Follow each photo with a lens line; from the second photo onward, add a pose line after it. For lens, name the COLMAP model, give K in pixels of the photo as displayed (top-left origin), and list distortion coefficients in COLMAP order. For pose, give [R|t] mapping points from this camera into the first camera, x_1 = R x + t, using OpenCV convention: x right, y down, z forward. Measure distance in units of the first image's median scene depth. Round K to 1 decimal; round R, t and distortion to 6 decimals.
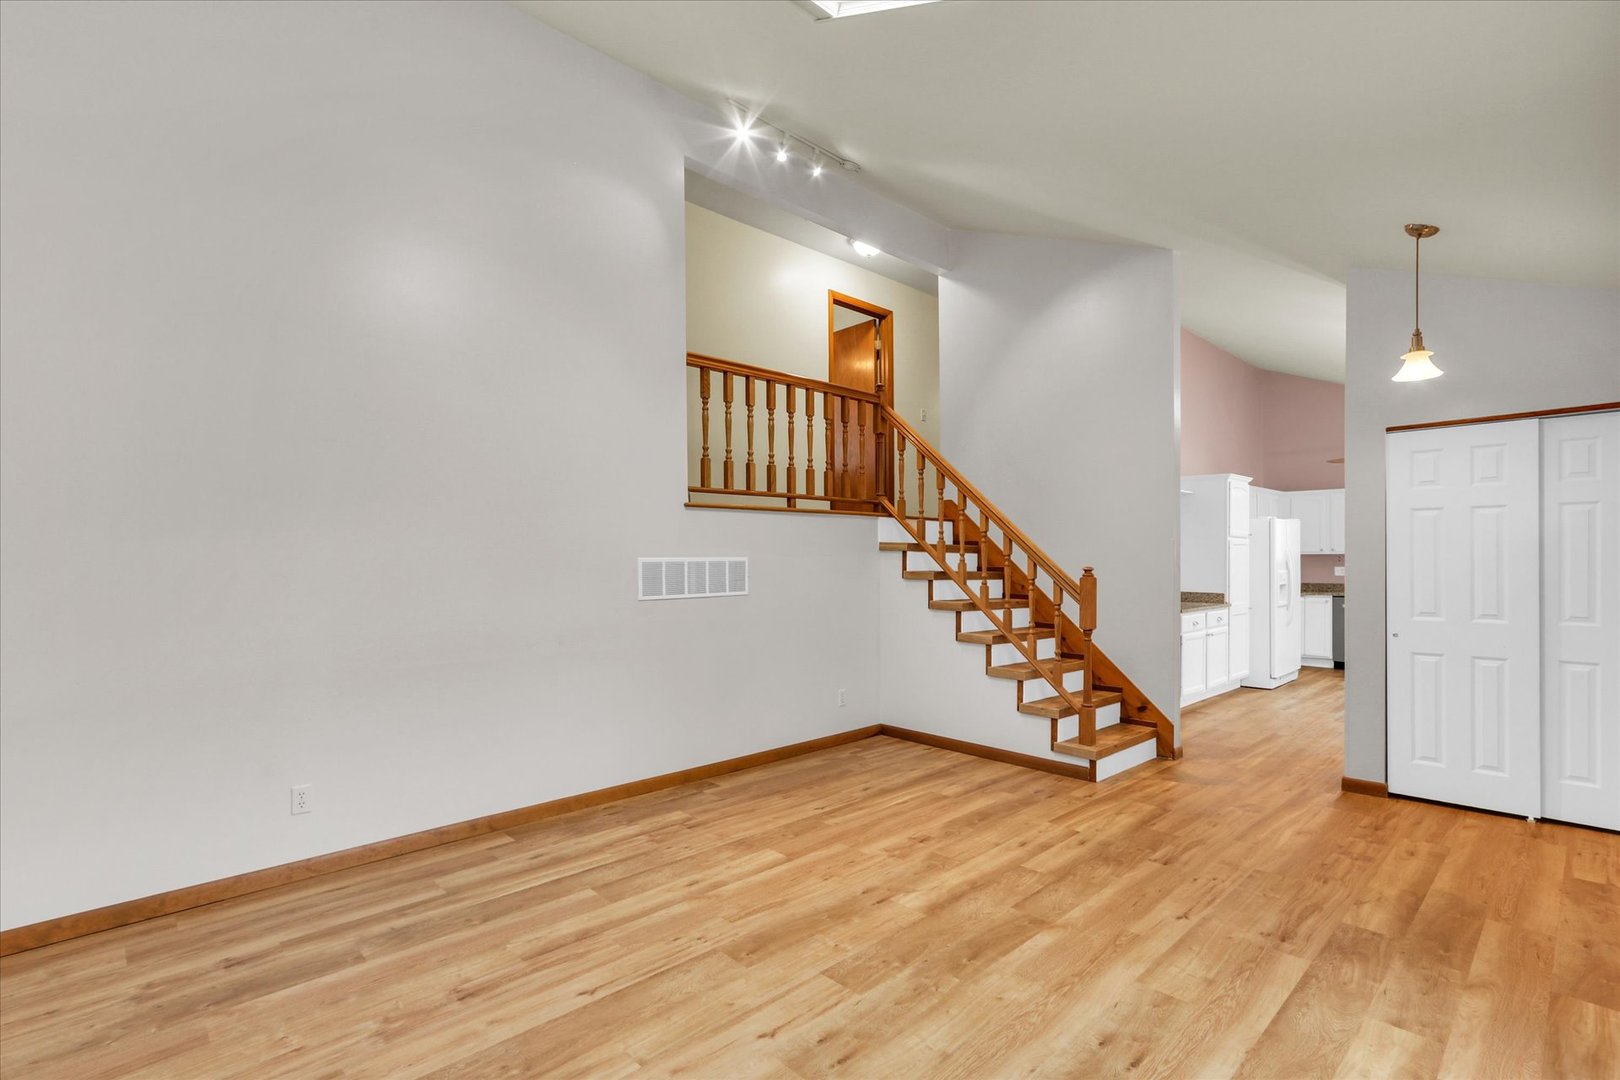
lens RADIAL K [[752.1, 0, 809.2], [0, 752.1, 559.5], [0, 0, 1]] dist [0.002537, 0.000427]
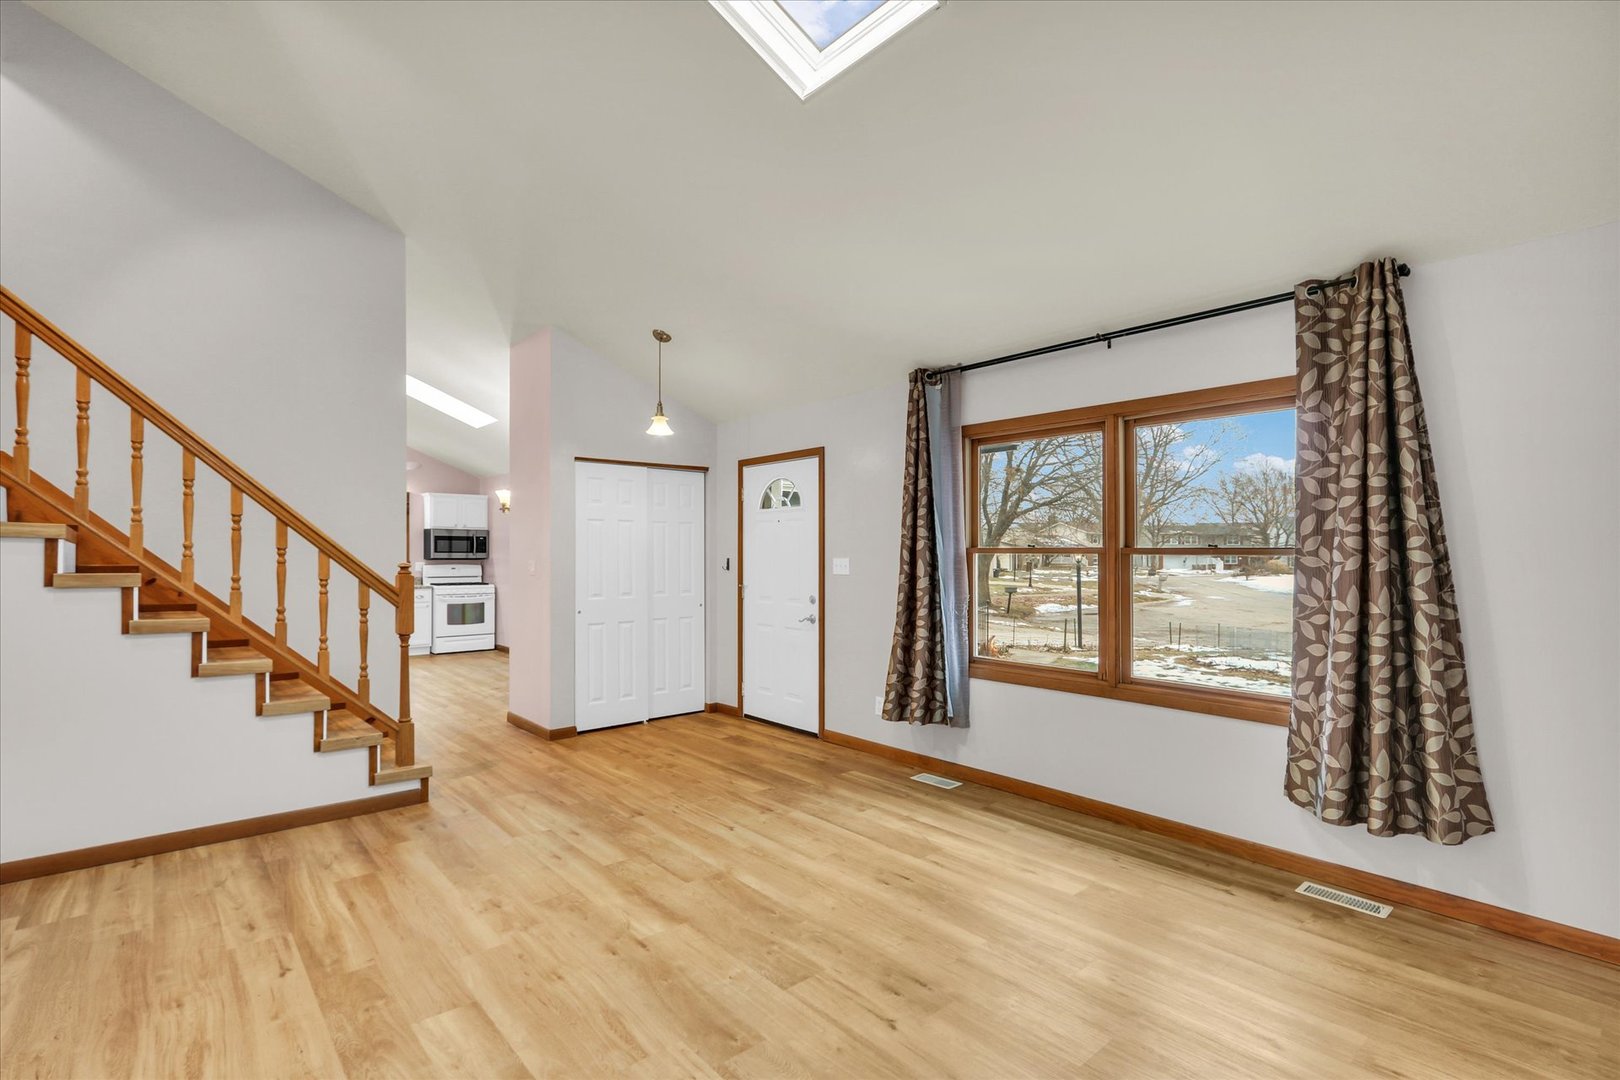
lens RADIAL K [[752.1, 0, 809.2], [0, 752.1, 559.5], [0, 0, 1]] dist [0.002537, 0.000427]
pose [[0.047046, -0.001905, 0.998891, -0.722166], [-0.002890, 0.999994, 0.002043, 0.002243], [-0.998889, -0.002983, 0.047041, 0.716226]]
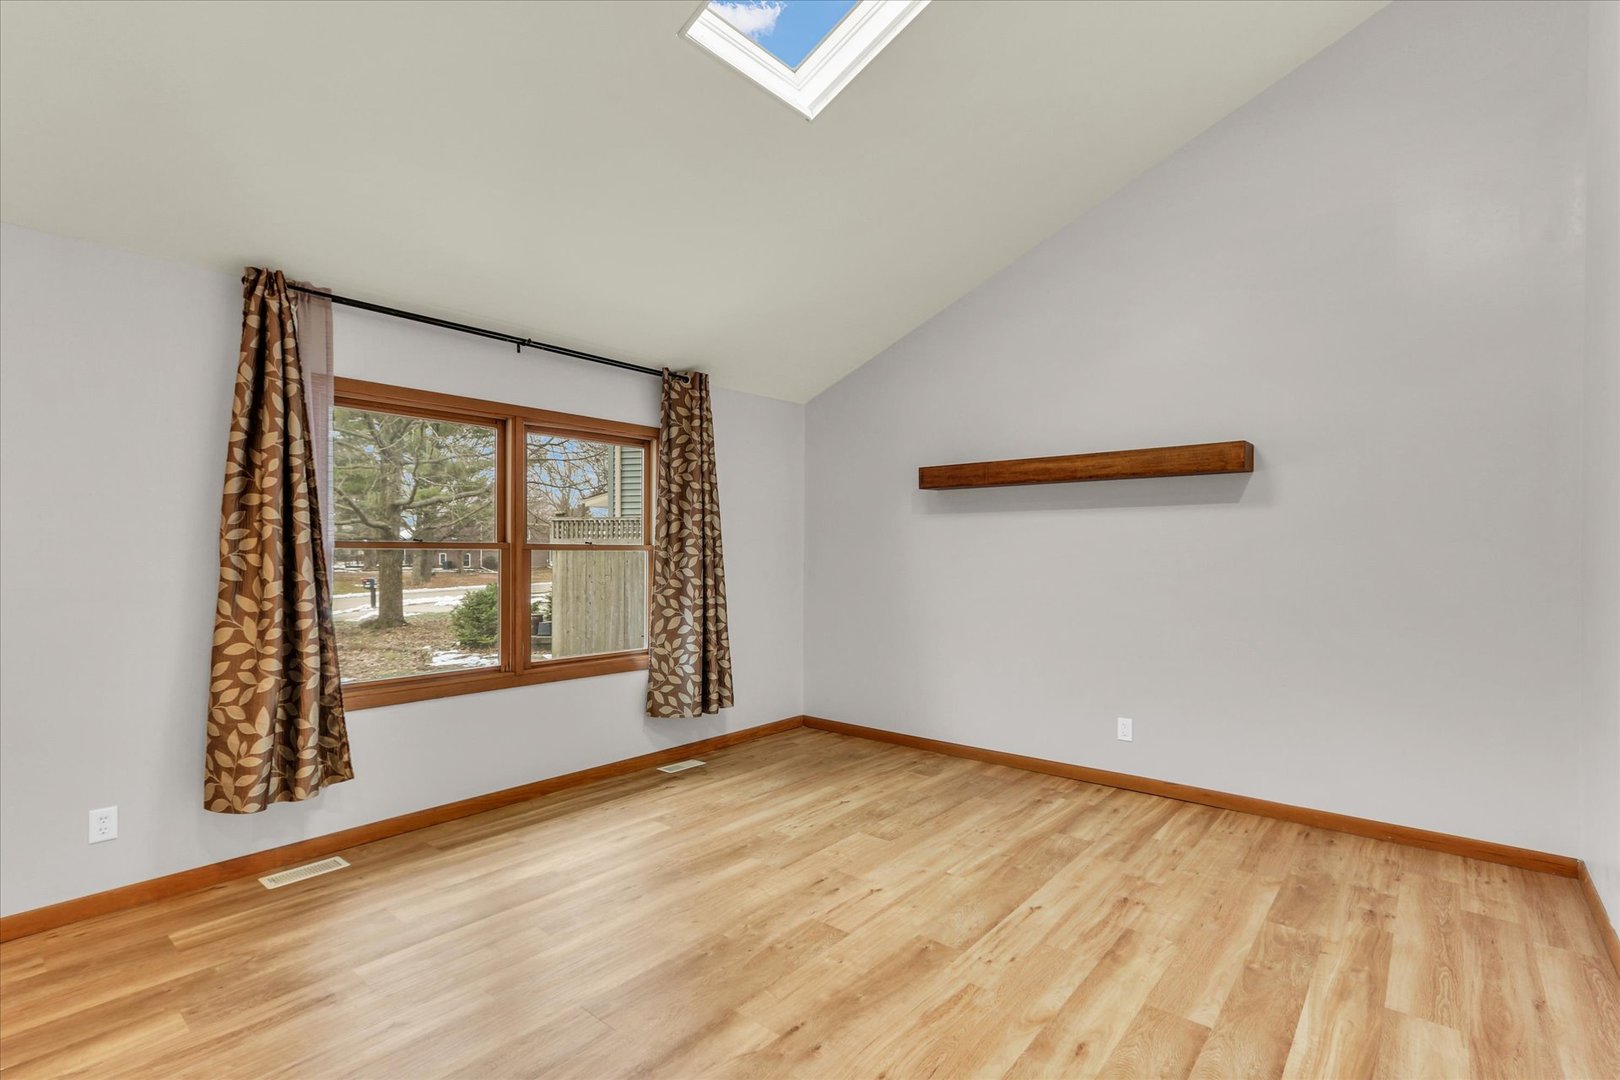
lens RADIAL K [[752.1, 0, 809.2], [0, 752.1, 559.5], [0, 0, 1]] dist [0.002537, 0.000427]
pose [[-0.994454, 0.003921, -0.105103, 0.143339], [0.002735, 0.999931, 0.011431, -0.001348], [0.105140, 0.011080, -0.994396, 1.597982]]
